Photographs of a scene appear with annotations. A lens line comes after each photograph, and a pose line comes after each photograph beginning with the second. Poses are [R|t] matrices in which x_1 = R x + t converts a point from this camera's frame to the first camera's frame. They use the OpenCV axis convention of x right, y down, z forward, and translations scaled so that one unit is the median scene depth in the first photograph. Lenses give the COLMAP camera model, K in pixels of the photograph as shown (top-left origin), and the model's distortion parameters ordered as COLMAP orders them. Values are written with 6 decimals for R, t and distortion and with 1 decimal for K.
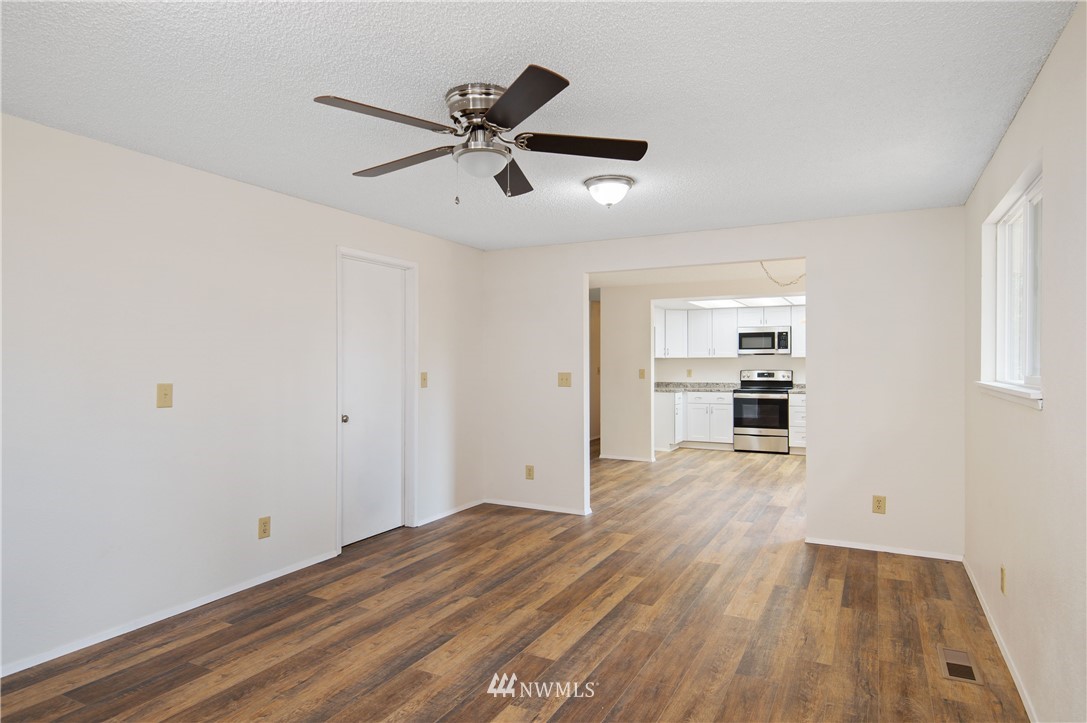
lens RADIAL K [[643.8, 0, 543.1], [0, 643.8, 362.1], [0, 0, 1]] dist [0.008447, -0.000009]
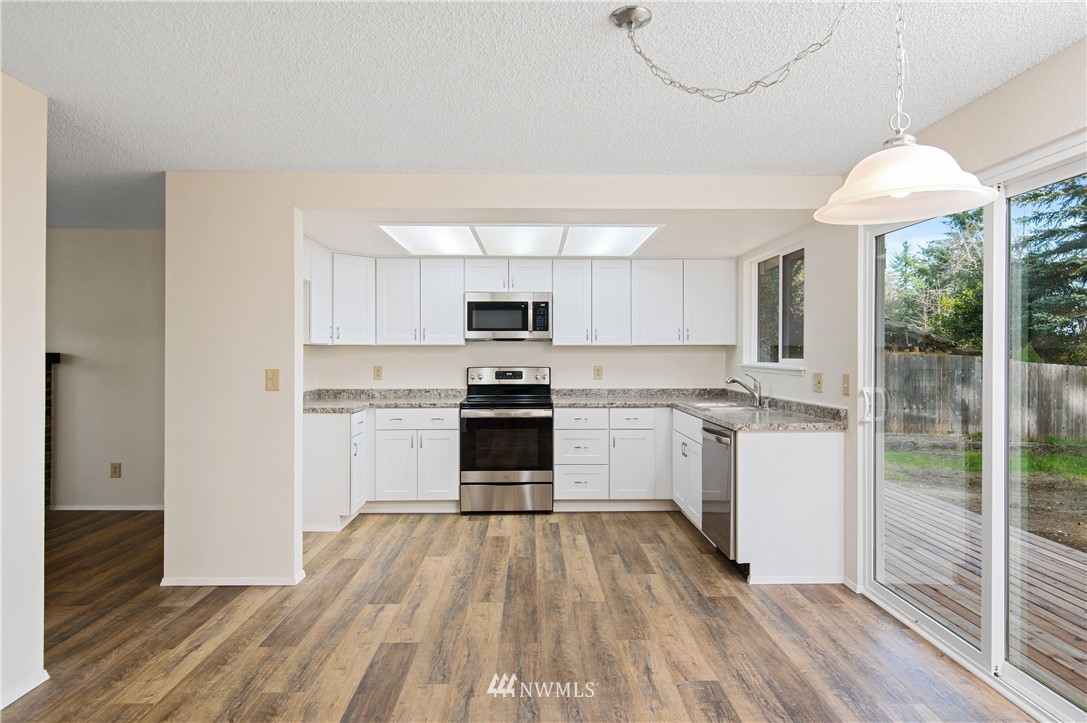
lens RADIAL K [[627.3, 0, 542.9], [0, 627.3, 353.0], [0, 0, 1]] dist [0.001662, -0.004109]
pose [[0.880581, 0.002052, 0.473891, 0.101569], [-0.002037, 0.999998, -0.000546, 0.000022], [-0.473891, -0.000484, 0.880583, 0.485243]]
